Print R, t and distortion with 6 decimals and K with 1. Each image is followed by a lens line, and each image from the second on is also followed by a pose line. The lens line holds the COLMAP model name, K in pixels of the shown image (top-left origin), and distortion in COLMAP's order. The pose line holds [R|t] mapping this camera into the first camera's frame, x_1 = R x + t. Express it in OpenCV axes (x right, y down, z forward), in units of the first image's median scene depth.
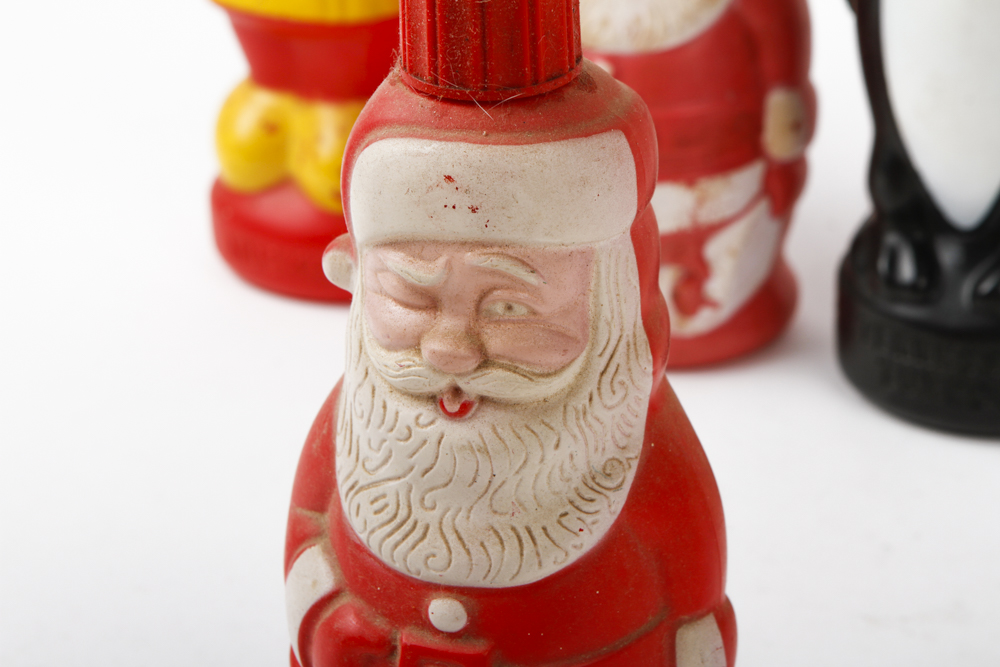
lens RADIAL K [[3203.1, 0, 500.0], [0, 3203.1, 333.5], [0, 0, 1]] dist [0.391375, 0.684287]
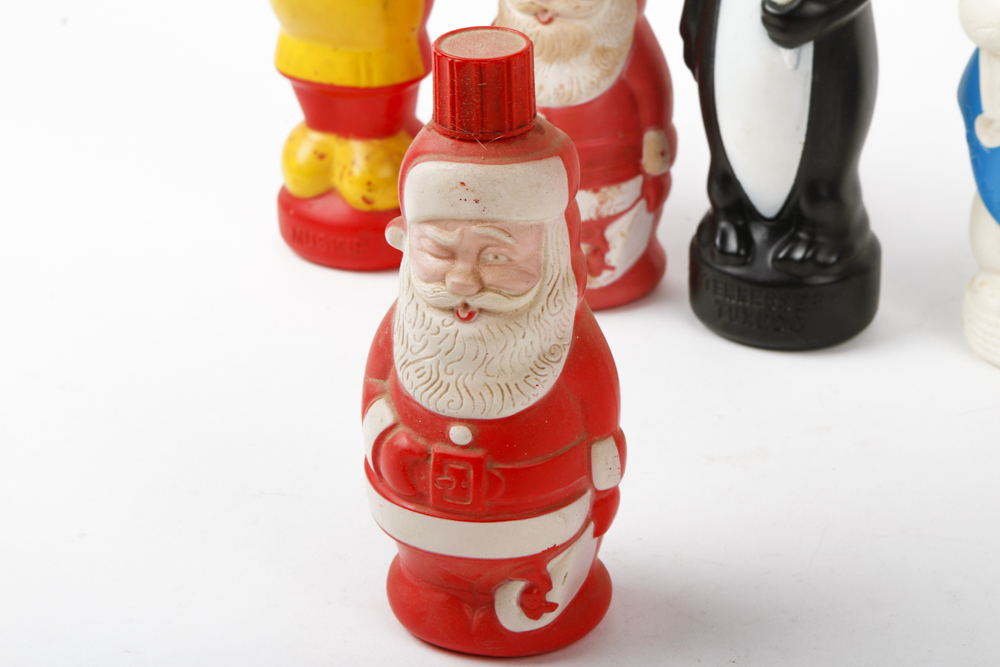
lens RADIAL K [[2918.7, 0, 500.0], [0, 2918.7, 333.5], [0, 0, 1]] dist [0.131339, 0.388133]
pose [[0.999539, -0.006702, 0.029596, -0.041492], [0.006782, 0.999974, -0.002615, 0.036872], [-0.029578, 0.002815, 0.999559, -0.582464]]
